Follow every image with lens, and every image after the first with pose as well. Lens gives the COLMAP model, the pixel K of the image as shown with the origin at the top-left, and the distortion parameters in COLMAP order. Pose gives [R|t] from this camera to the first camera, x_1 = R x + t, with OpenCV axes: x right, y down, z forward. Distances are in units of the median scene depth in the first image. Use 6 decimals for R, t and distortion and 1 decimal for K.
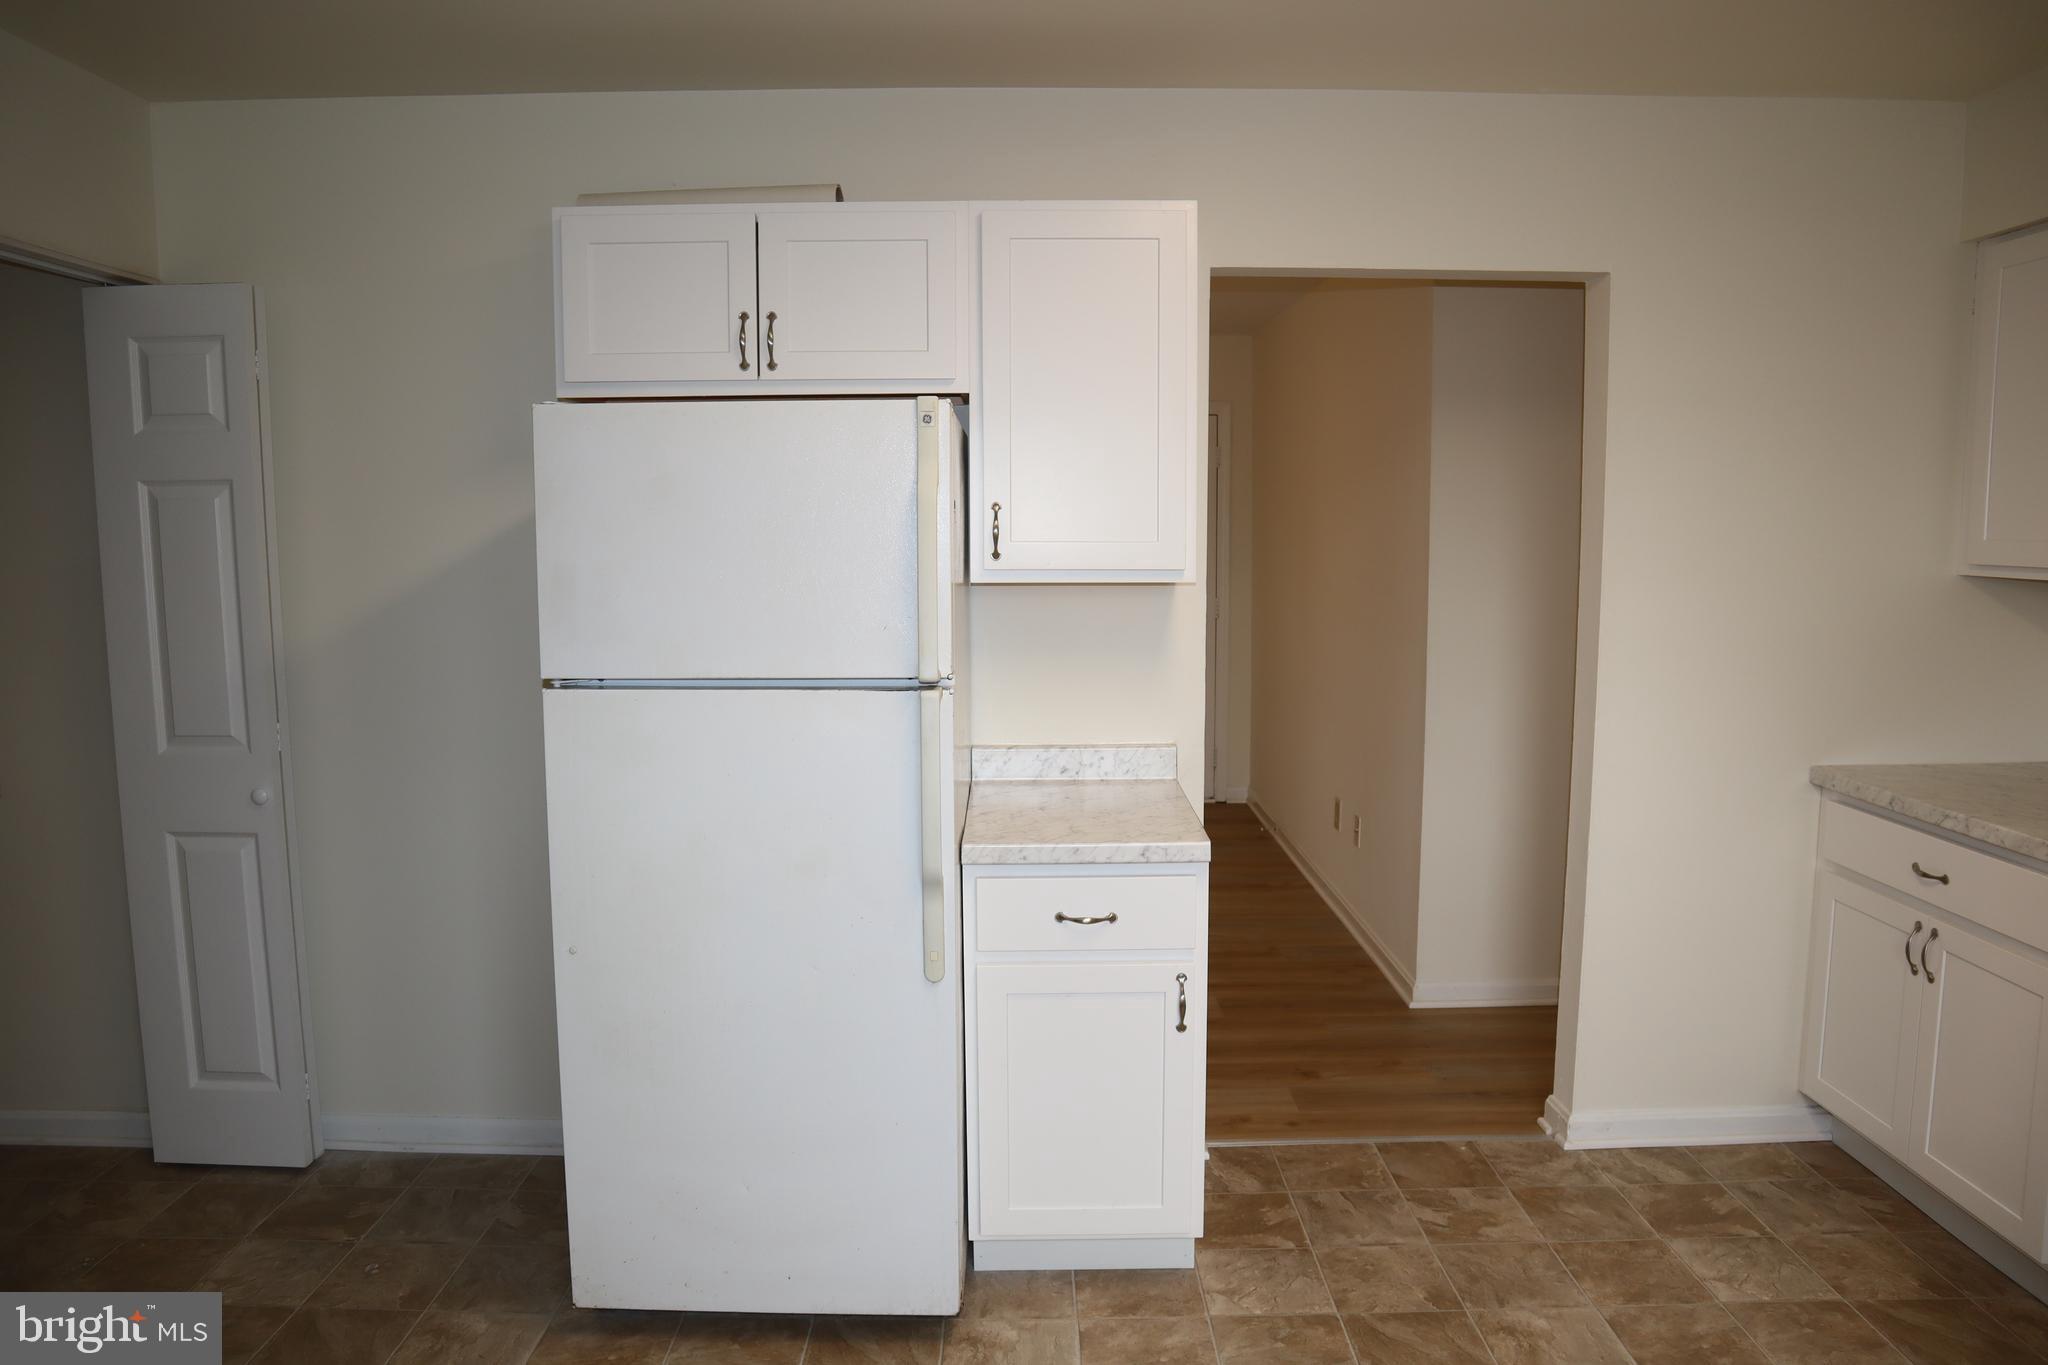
lens RADIAL K [[1403.1, 0, 1022.8], [0, 1403.1, 690.5], [0, 0, 1]] dist [-0.130175, 0.081701]
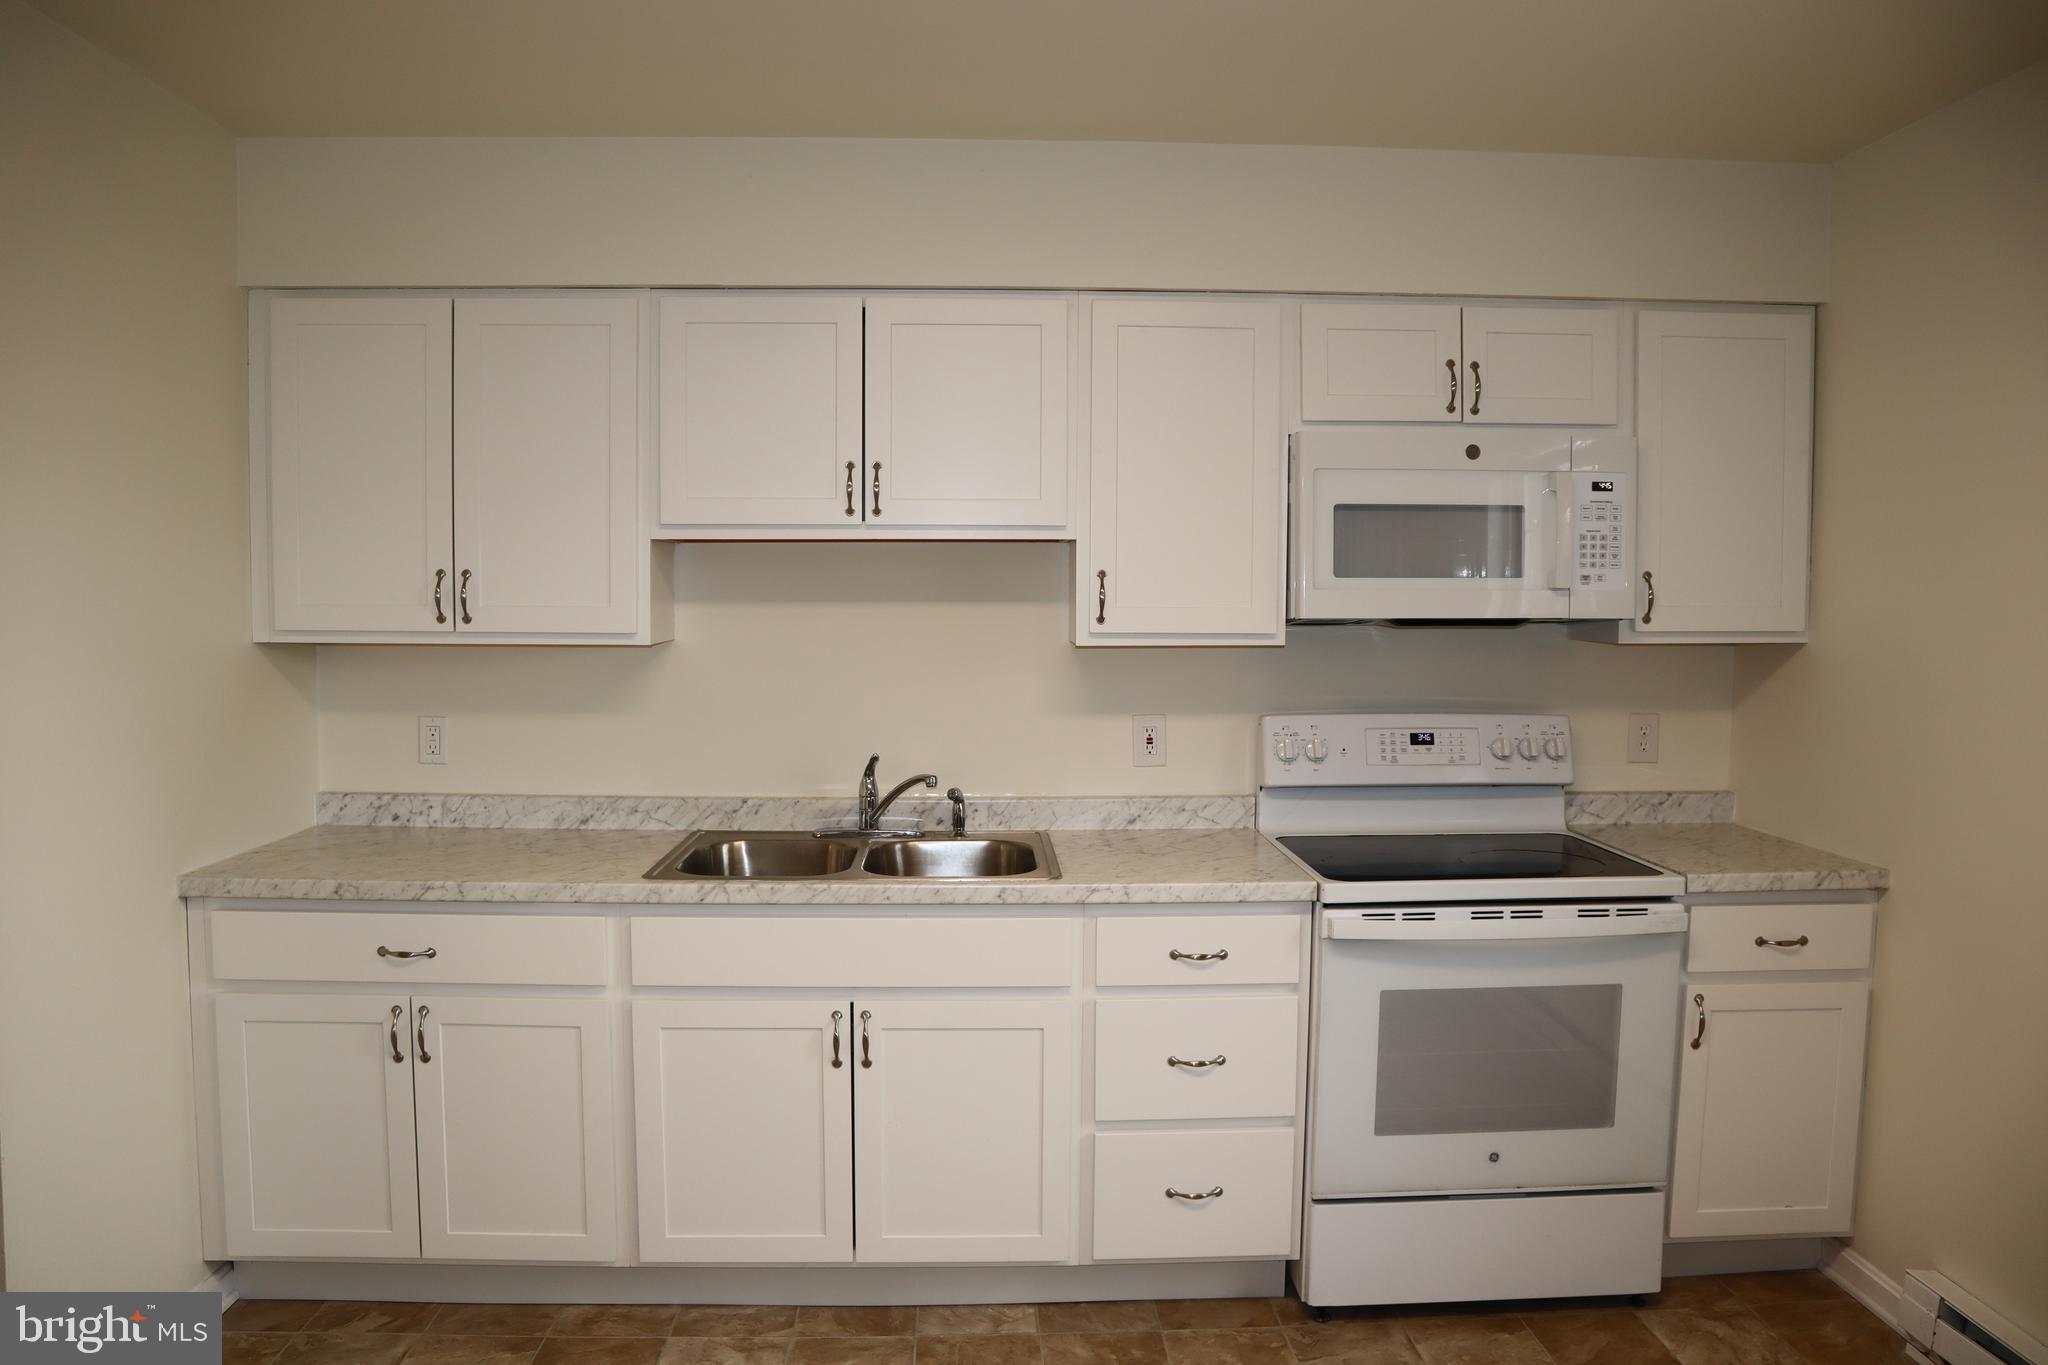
lens RADIAL K [[1419.7, 0, 1024.0], [0, 1419.7, 682.5], [0, 0, 1]] dist [-0.127333, 0.084238]
pose [[-0.037596, -0.060659, 0.997450, -0.300530], [0.108727, 0.991982, 0.064425, -0.067263], [-0.993360, 0.110872, -0.030700, 0.549395]]
